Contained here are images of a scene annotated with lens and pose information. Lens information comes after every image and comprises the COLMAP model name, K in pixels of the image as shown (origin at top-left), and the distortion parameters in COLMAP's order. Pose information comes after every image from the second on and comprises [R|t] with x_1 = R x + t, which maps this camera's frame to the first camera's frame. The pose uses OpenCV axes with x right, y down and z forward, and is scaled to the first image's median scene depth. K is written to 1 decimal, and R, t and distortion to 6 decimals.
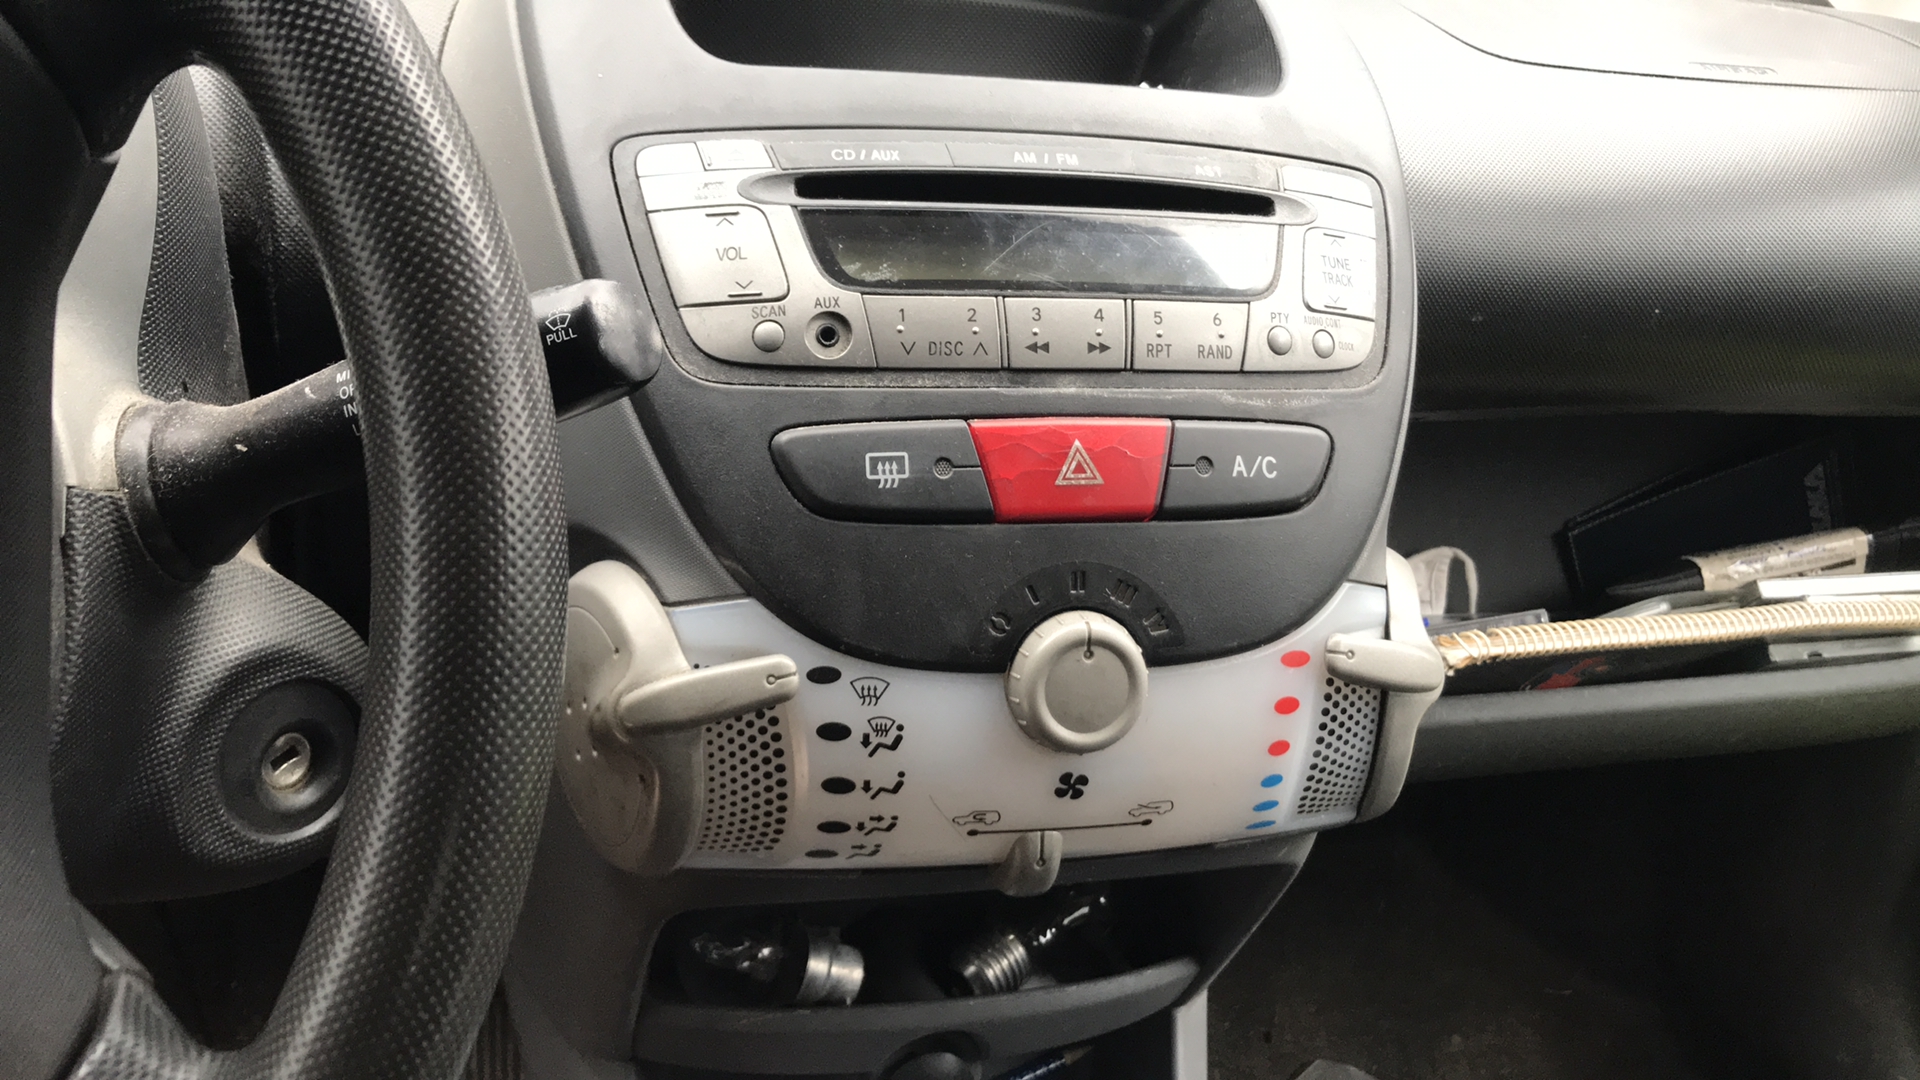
lens RADIAL K [[1557.0, 0, 951.3], [0, 1557.0, 539.8], [0, 0, 1]] dist [0.033331, -0.040444]
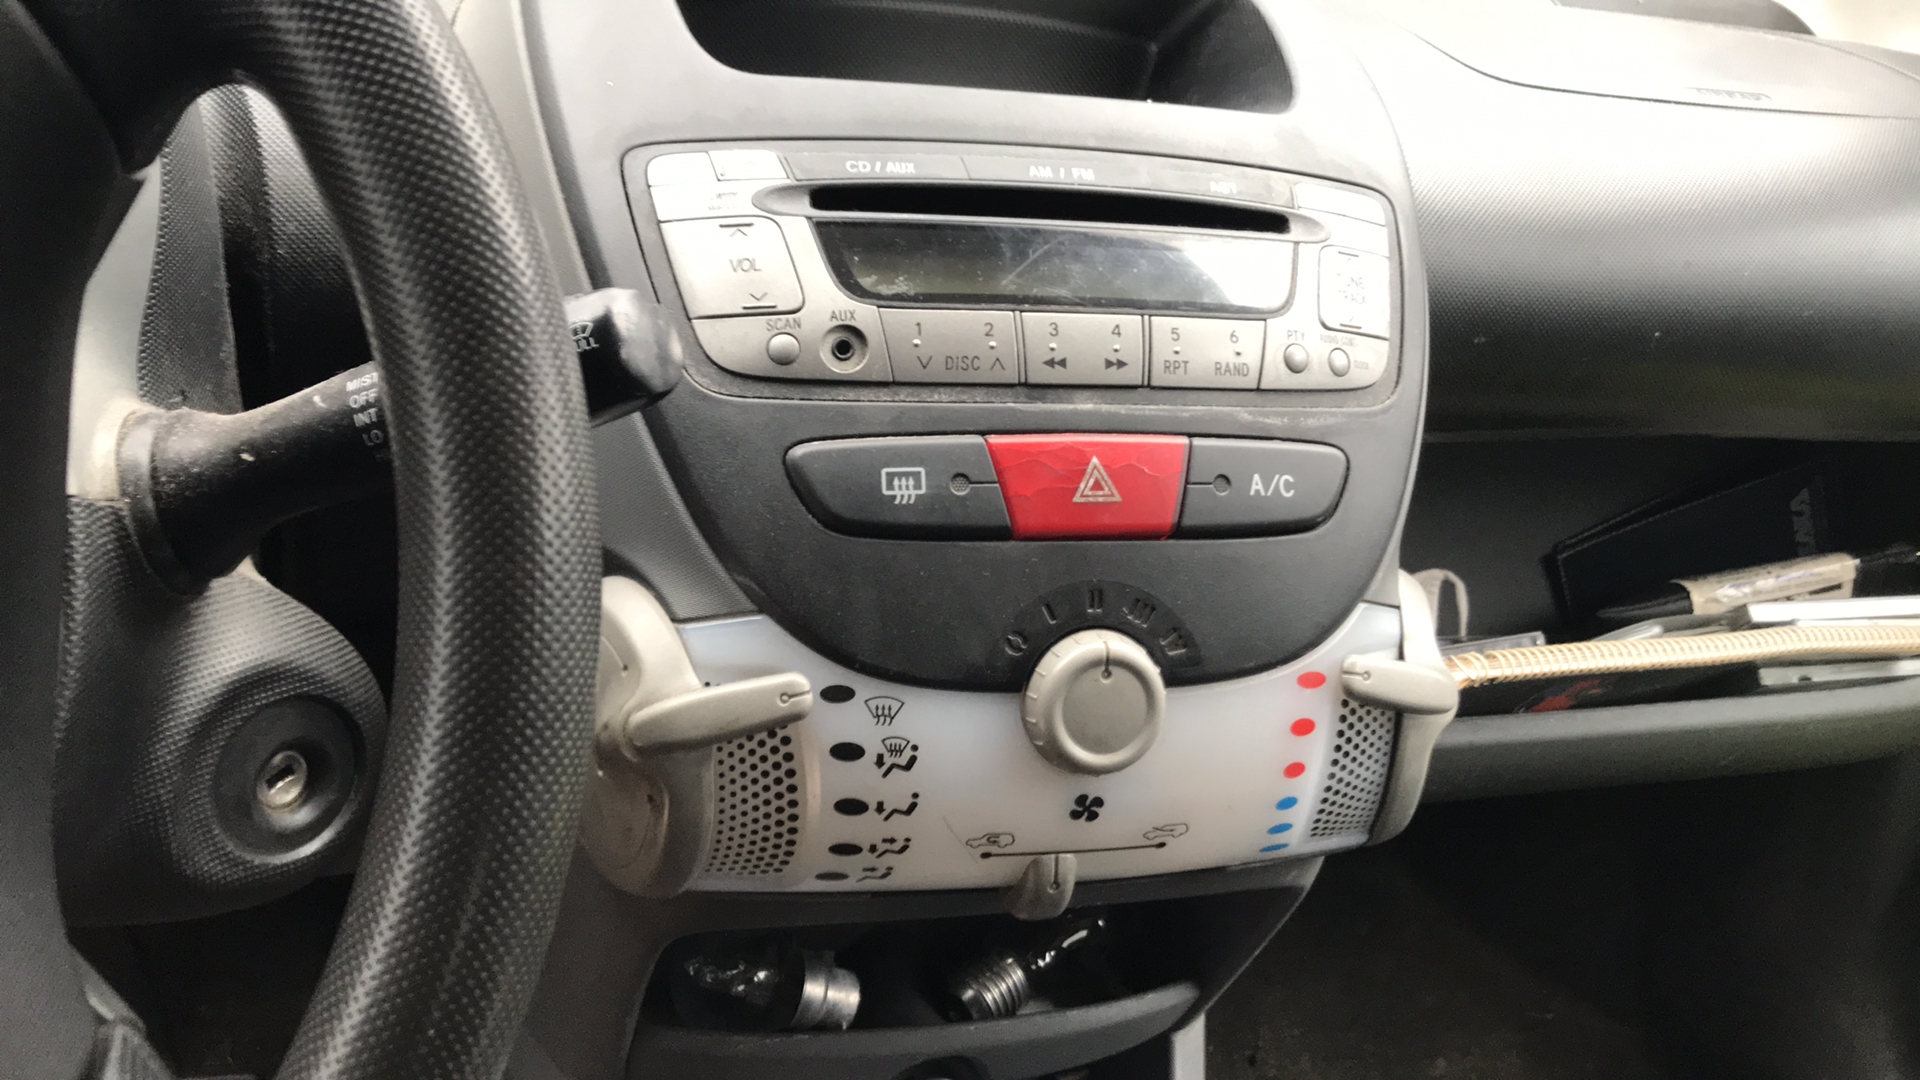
lens RADIAL K [[1557.0, 0, 954.0], [0, 1557.0, 542.5], [0, 0, 1]] dist [0.033331, -0.040444]
pose [[0.999701, 0.006840, 0.023458, -0.030341], [-0.006579, 0.999916, -0.011205, 0.001839], [-0.023532, 0.011047, 0.999662, 0.014693]]
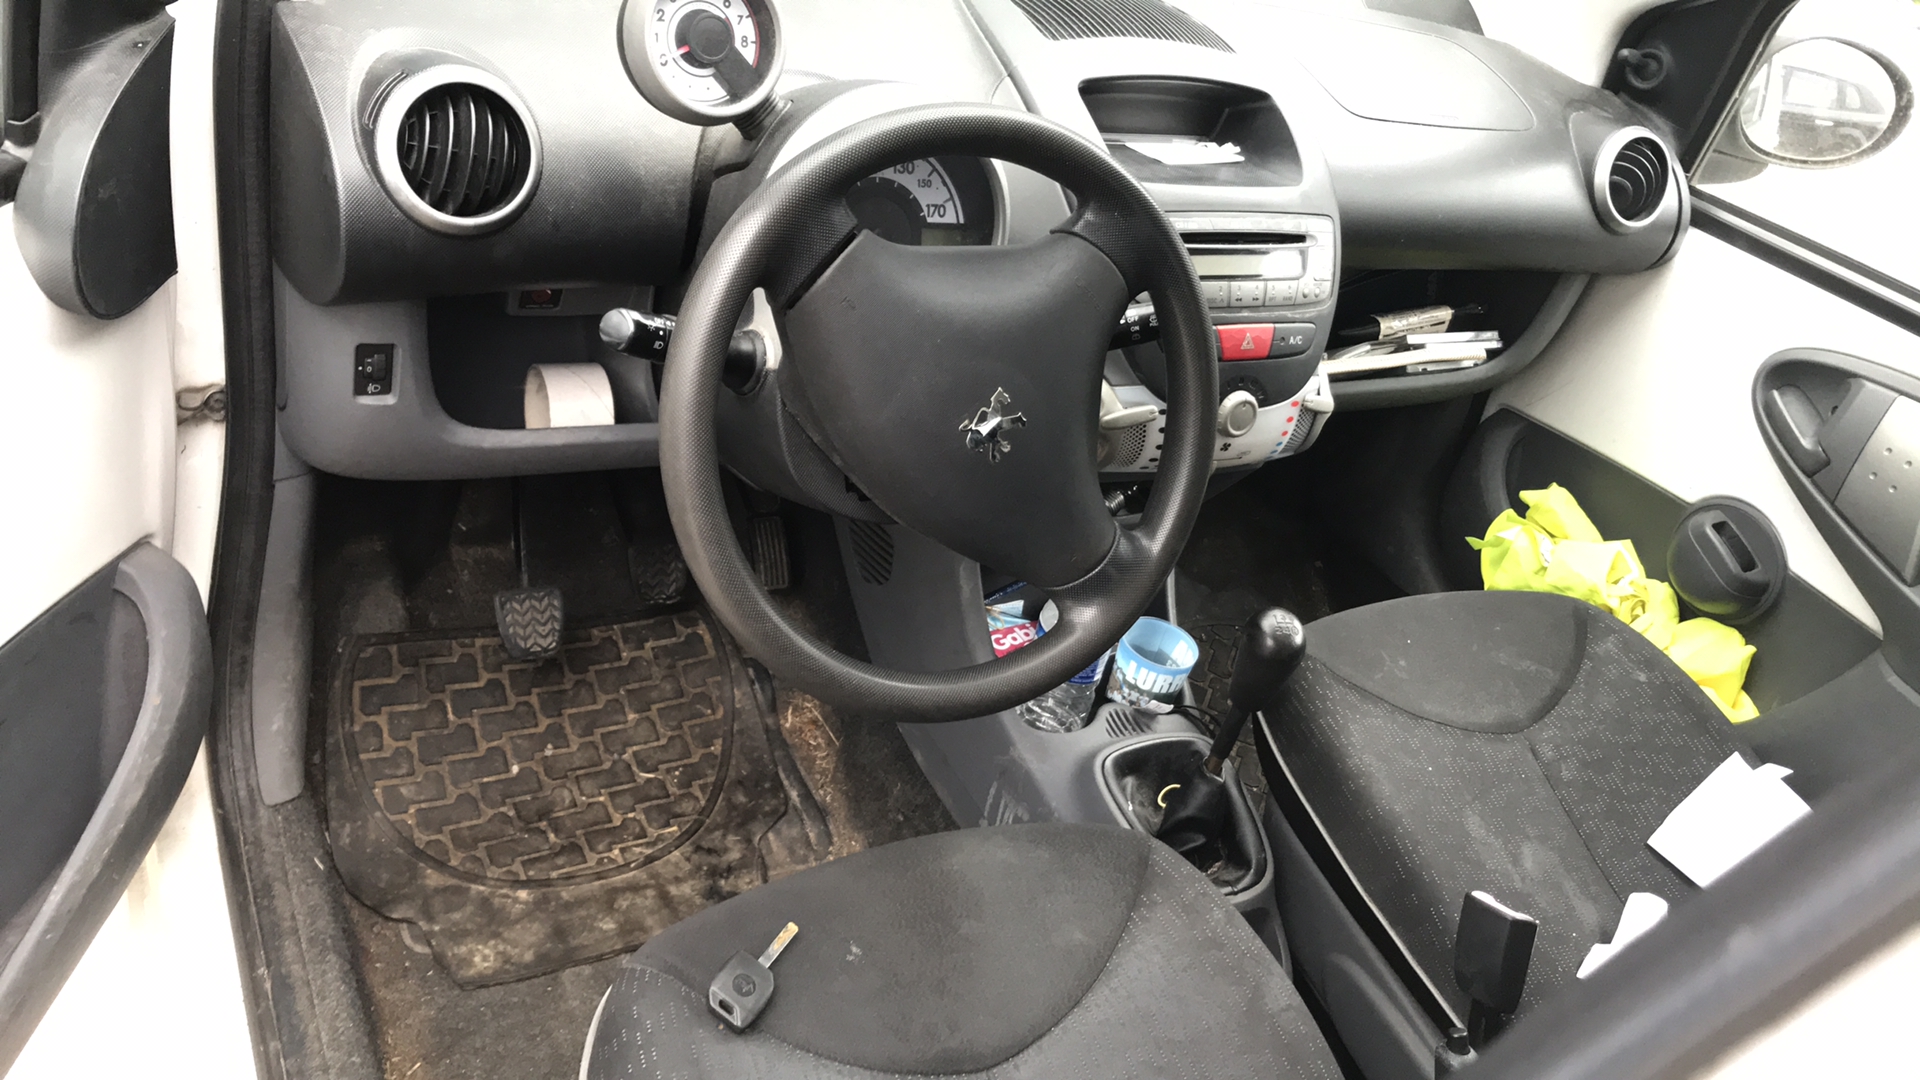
lens RADIAL K [[1557.0, 0, 948.1], [0, 1557.0, 544.9], [0, 0, 1]] dist [0.033331, -0.040444]
pose [[0.960164, -0.001708, 0.279433, -1.227877], [-0.081331, 0.954982, 0.285298, -0.454930], [-0.267340, -0.296659, 0.916800, -1.585075]]
